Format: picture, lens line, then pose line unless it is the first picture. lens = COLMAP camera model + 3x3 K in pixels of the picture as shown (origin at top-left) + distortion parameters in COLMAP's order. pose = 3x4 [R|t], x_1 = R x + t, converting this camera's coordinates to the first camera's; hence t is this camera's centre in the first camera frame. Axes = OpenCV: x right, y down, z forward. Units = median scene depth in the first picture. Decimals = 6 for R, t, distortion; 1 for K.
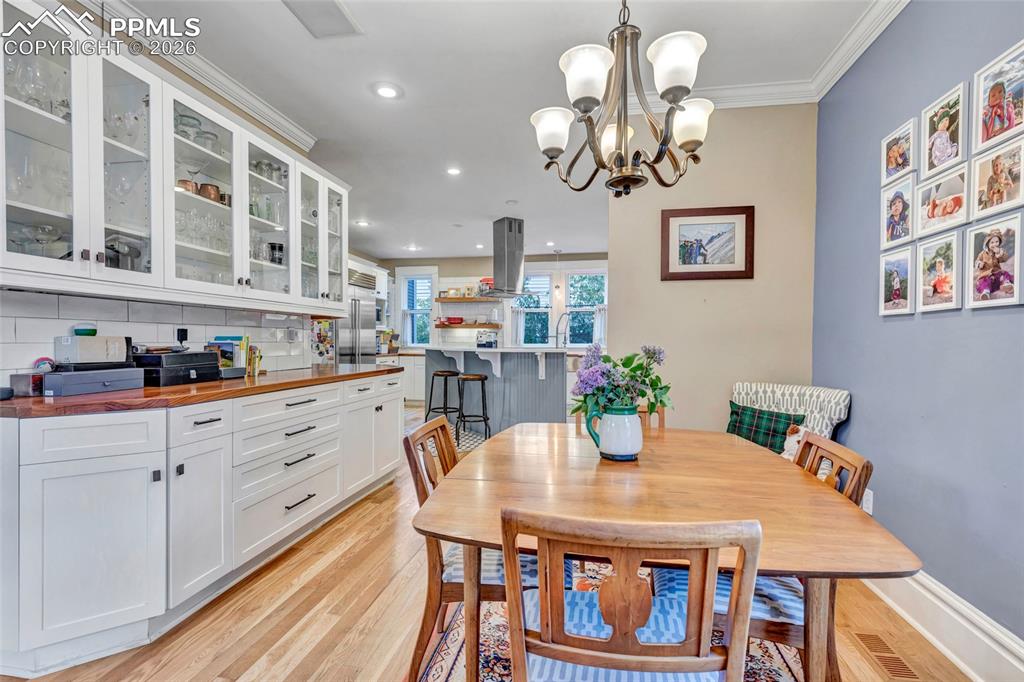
lens RADIAL K [[466.5, 0, 510.1], [0, 466.5, 341.8], [0, 0, 1]] dist [0.012164, -0.000347]
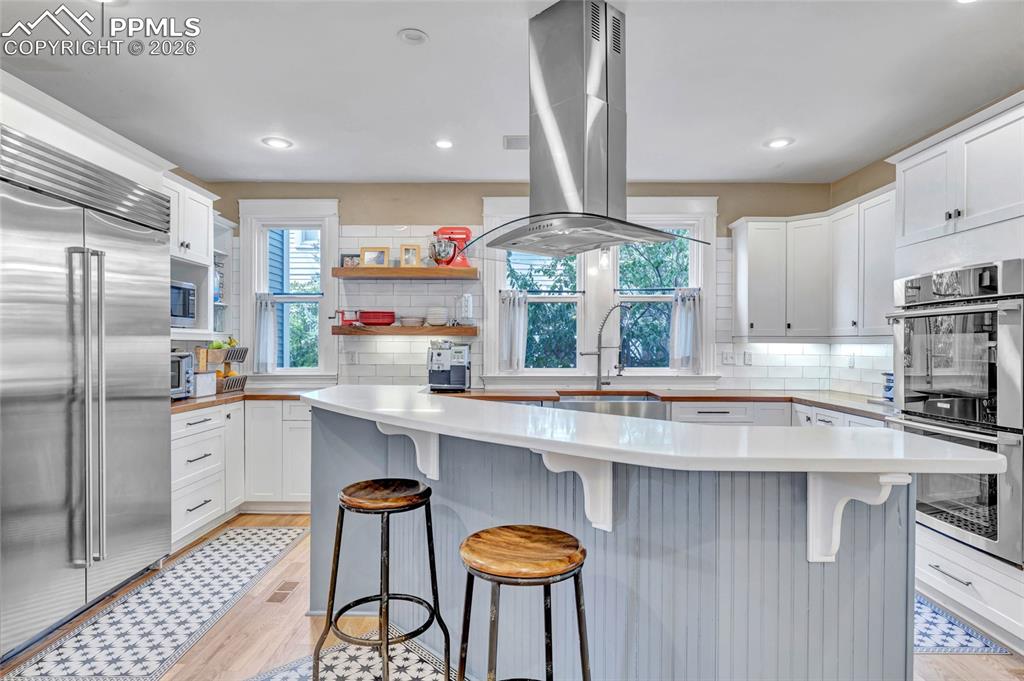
lens RADIAL K [[561.7, 0, 514.3], [0, 561.7, 346.5], [0, 0, 1]] dist [-0.001177, 0.000296]
pose [[0.984148, -0.001746, 0.177338, -0.084041], [0.001718, 0.999998, 0.000314, -0.017976], [-0.177338, -0.000004, 0.984150, 0.437247]]
